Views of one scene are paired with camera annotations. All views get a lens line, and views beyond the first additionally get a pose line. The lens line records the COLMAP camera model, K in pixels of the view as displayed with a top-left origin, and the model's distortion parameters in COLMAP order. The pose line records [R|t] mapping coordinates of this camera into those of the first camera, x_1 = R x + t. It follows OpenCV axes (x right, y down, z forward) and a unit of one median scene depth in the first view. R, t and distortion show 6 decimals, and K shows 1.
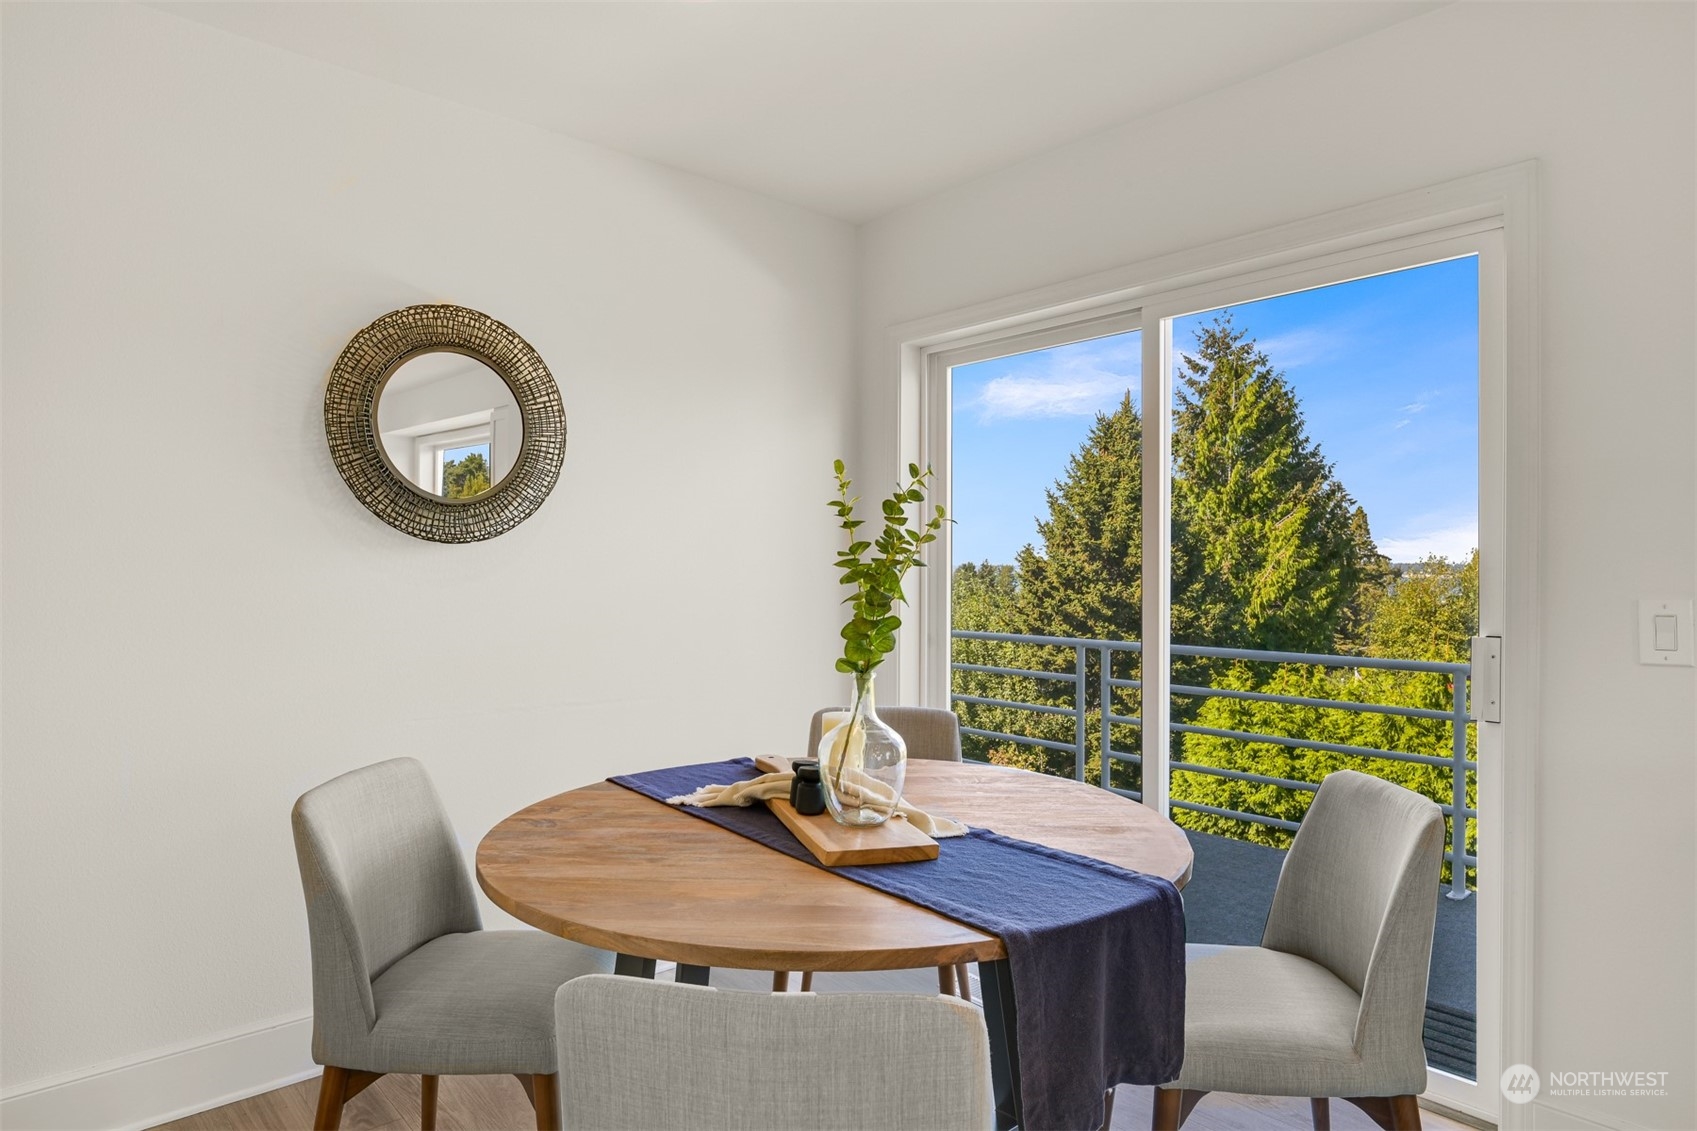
lens RADIAL K [[1003.1, 0, 861.1], [0, 1003.1, 574.9], [0, 0, 1]] dist [0.022659, -0.002433]
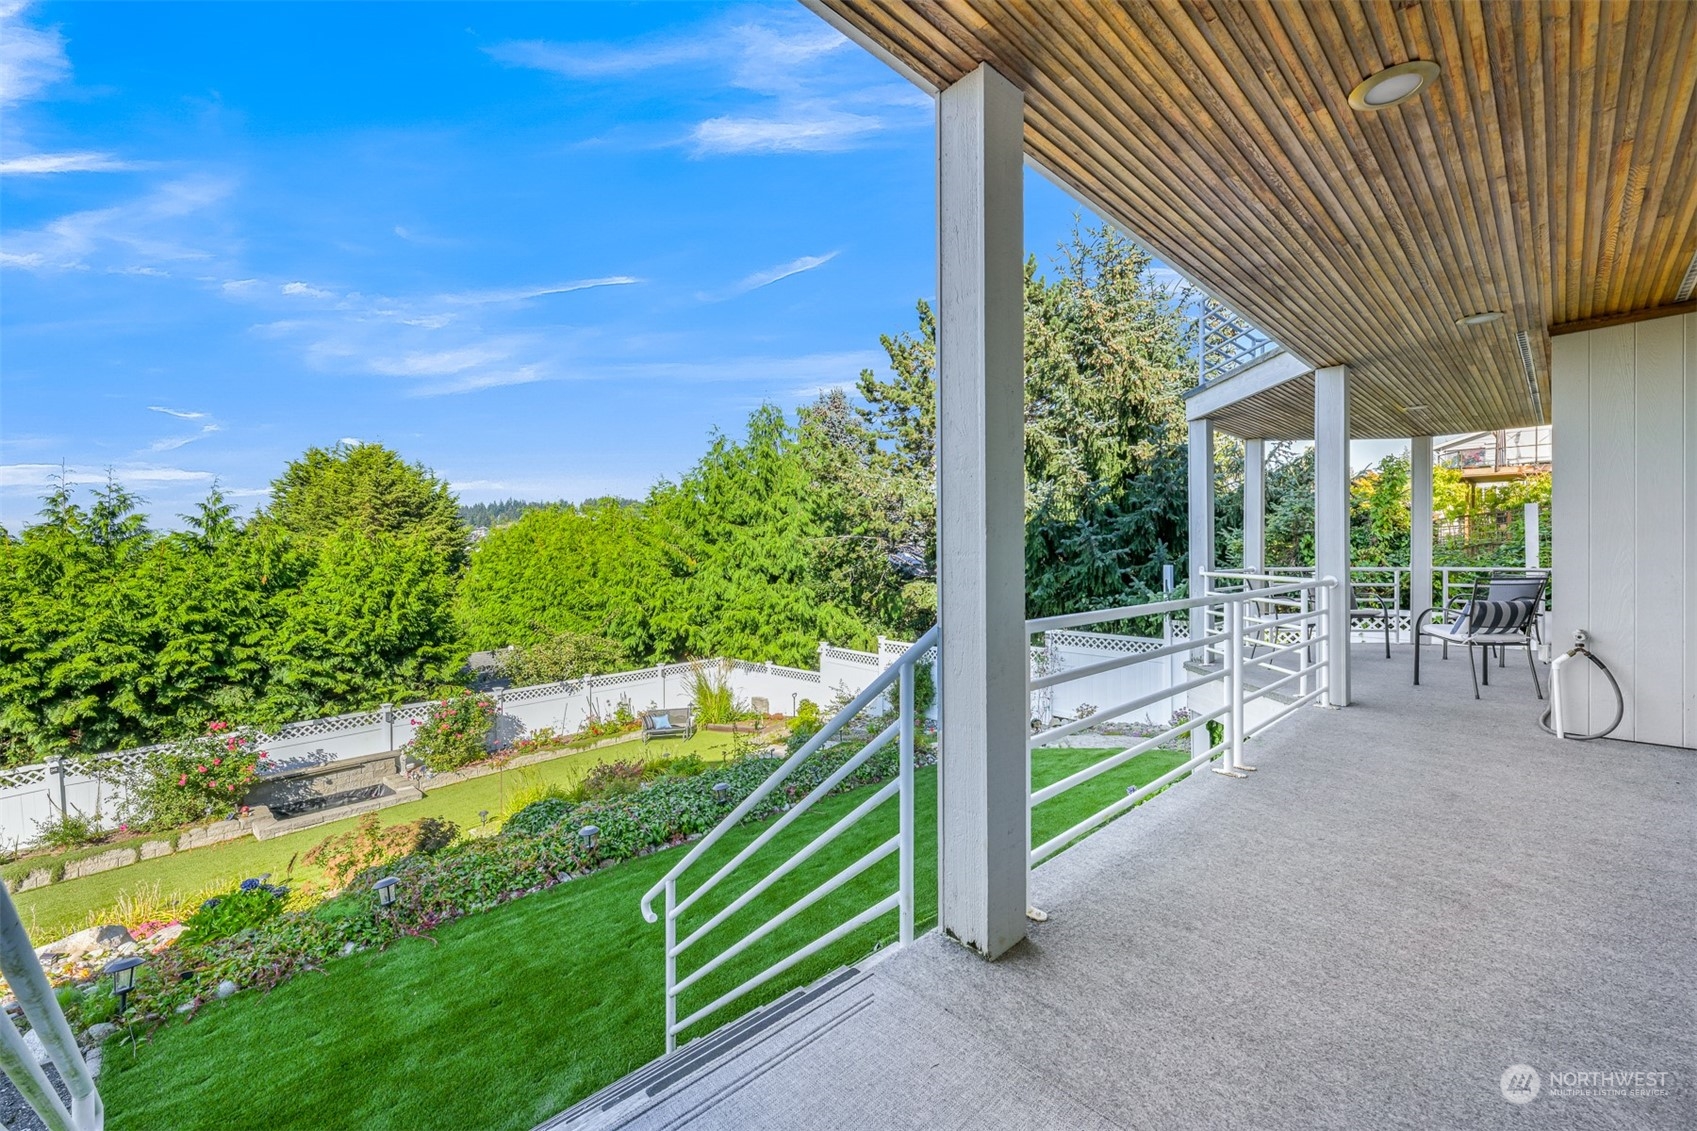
lens RADIAL K [[674.4, 0, 854.4], [0, 674.4, 558.7], [0, 0, 1]] dist [-0.007539, 0.003434]
pose [[-0.026371, -0.015226, 0.999536, -0.036419], [0.005448, 0.999867, 0.015375, 0.072295], [-0.999637, 0.005851, -0.026285, 0.164235]]
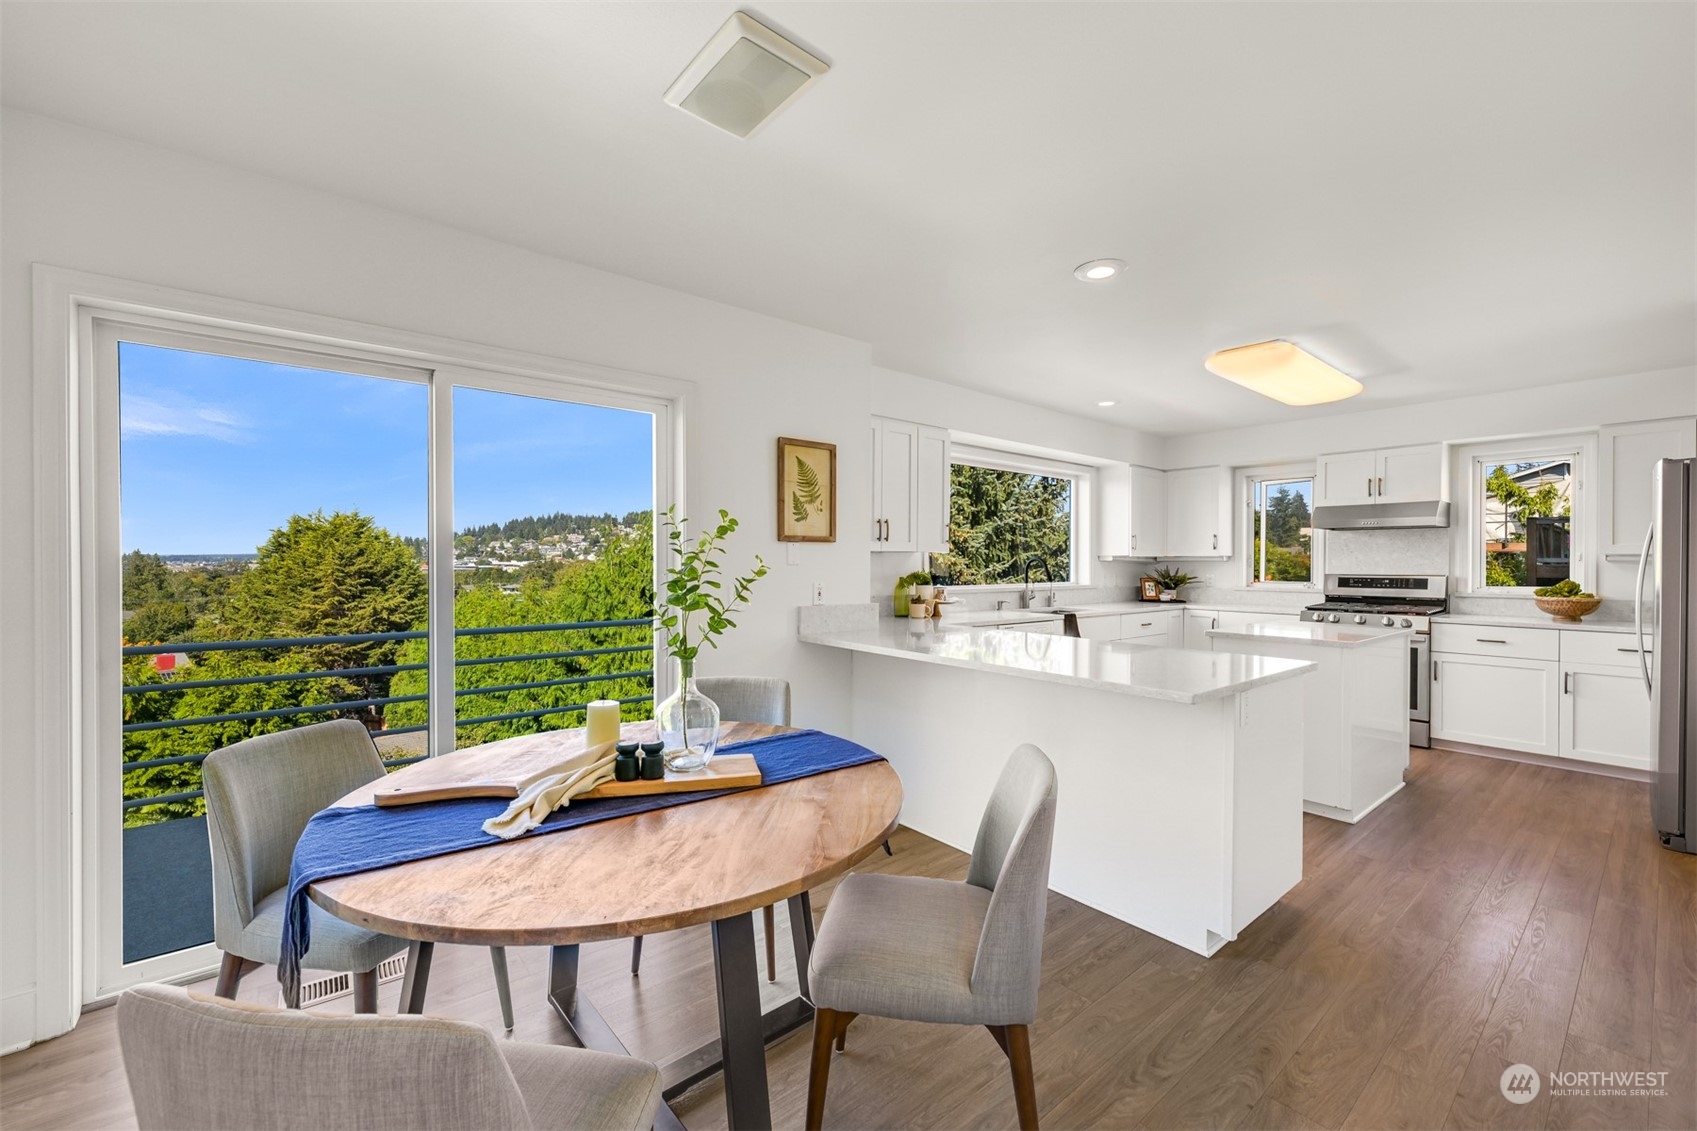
lens RADIAL K [[679.8, 0, 842.7], [0, 679.8, 566.7], [0, 0, 1]] dist [-0.003781, 0.000536]
pose [[0.049992, -0.010044, 0.998699, -0.041529], [0.004705, 0.999941, 0.009821, -0.001575], [-0.998739, 0.004208, 0.050036, 0.033821]]
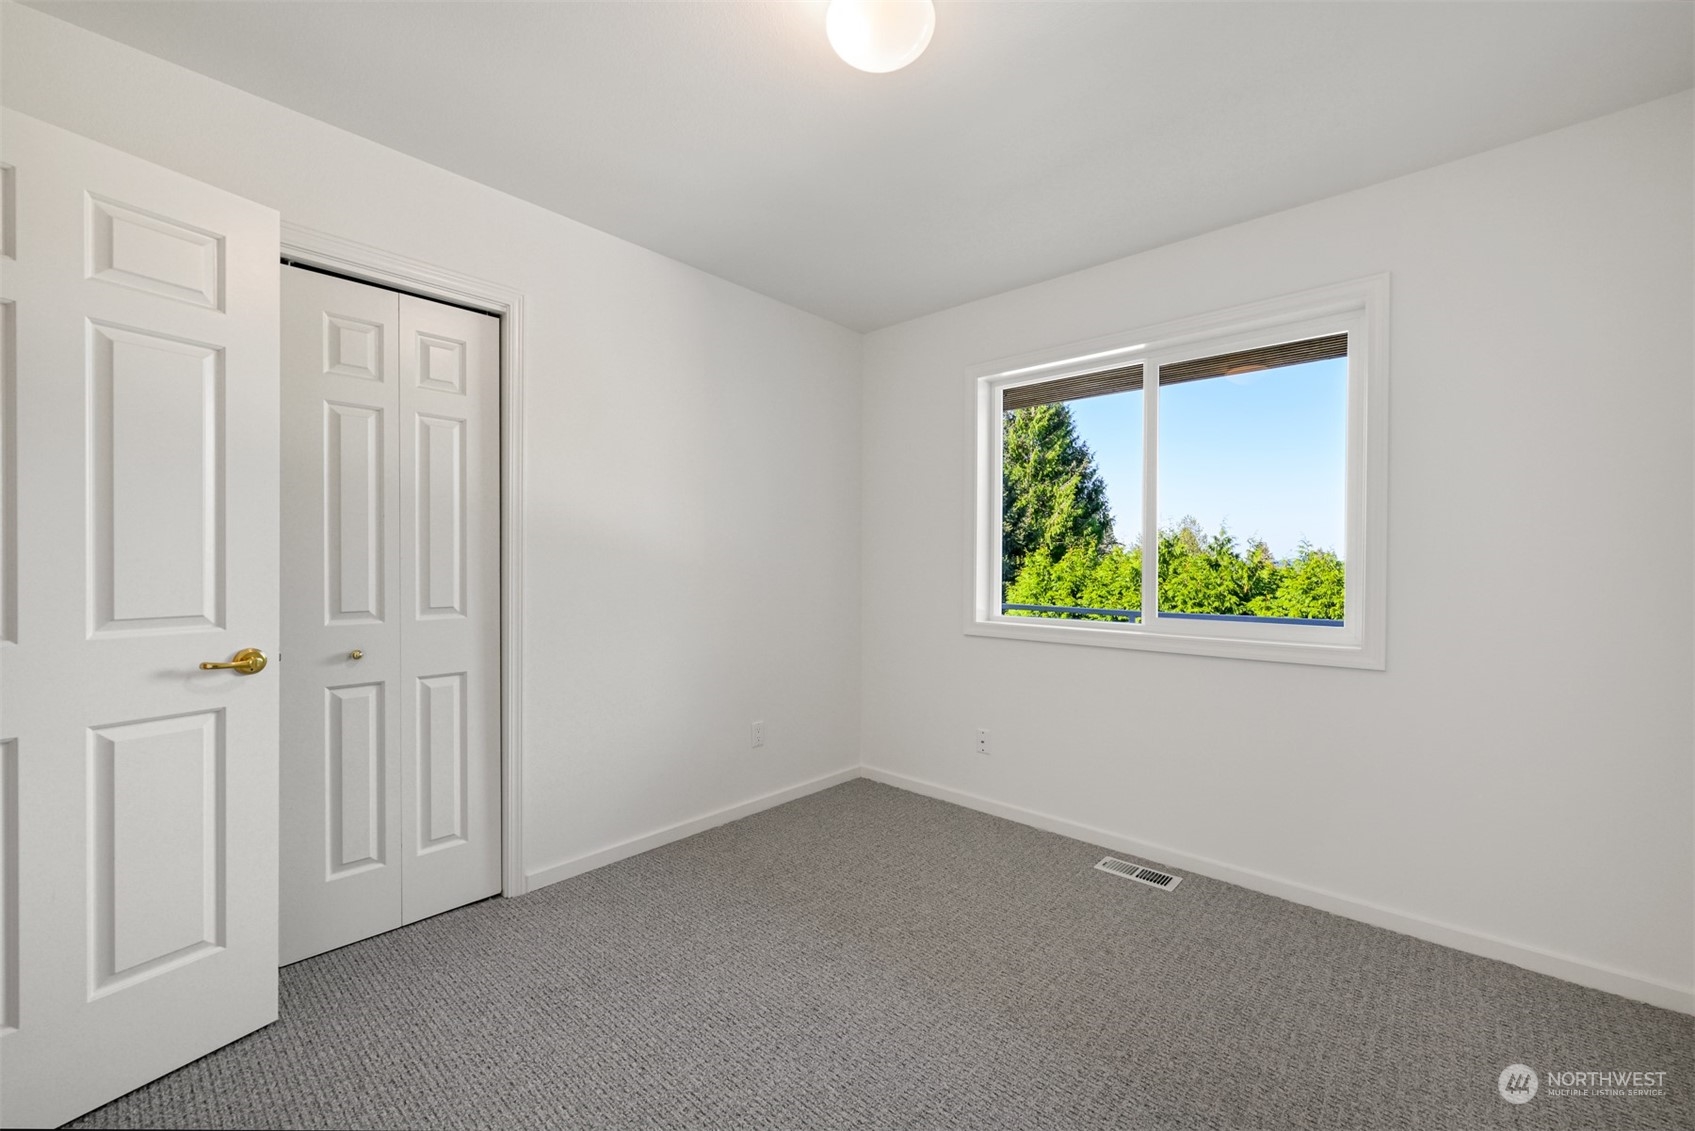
lens RADIAL K [[673.7, 0, 849.2], [0, 673.7, 563.0], [0, 0, 1]] dist [-0.007539, 0.003434]
pose [[0.995252, 0.003605, 0.097261, -0.012277], [-0.003415, 0.999992, -0.002123, 0.070207], [-0.097268, 0.001781, 0.995257, -0.001133]]
